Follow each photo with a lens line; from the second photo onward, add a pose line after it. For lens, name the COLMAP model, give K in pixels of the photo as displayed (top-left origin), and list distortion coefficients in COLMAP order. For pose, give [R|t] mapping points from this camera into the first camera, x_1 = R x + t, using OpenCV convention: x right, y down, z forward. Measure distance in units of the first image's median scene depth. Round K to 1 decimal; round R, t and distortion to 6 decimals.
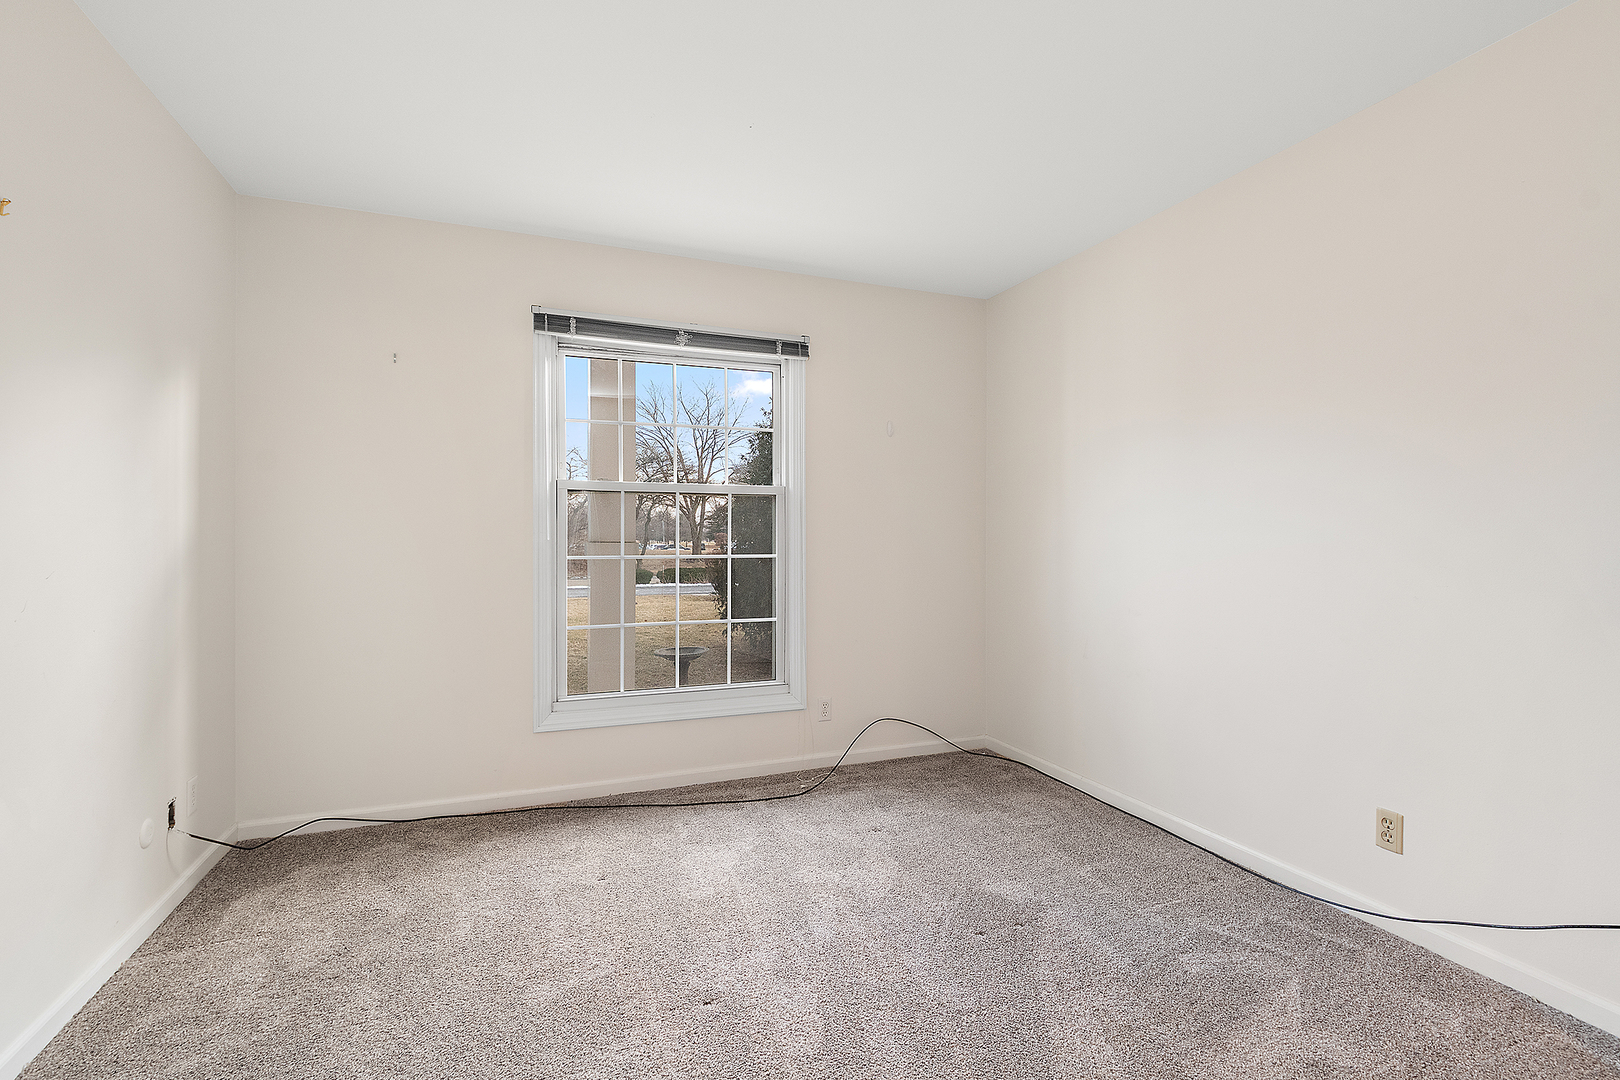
lens RADIAL K [[736.6, 0, 810.0], [0, 736.6, 540.0], [0, 0, 1]] dist [0.000933, 0.000233]
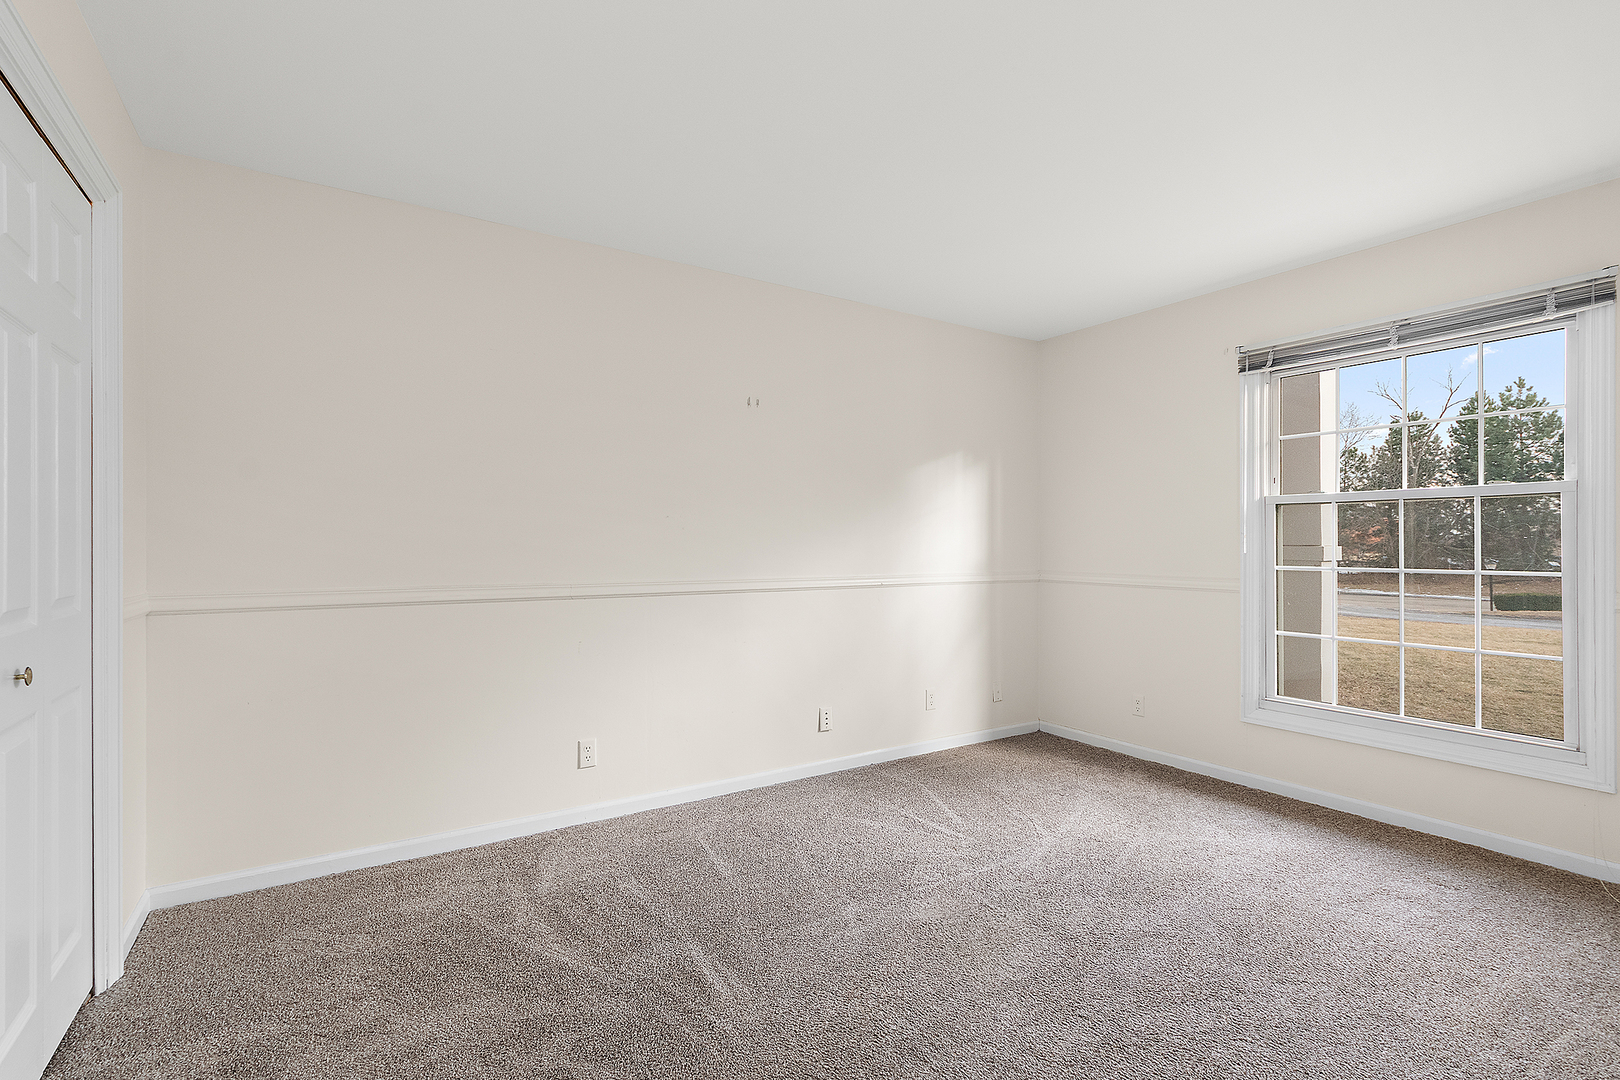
lens RADIAL K [[736.6, 0, 810.0], [0, 736.6, 540.0], [0, 0, 1]] dist [0.000933, 0.000233]
pose [[0.172244, -0.003257, -0.985049, 0.619068], [-0.002908, 0.999988, -0.003815, -0.009333], [0.985050, 0.003522, 0.172233, 0.148577]]
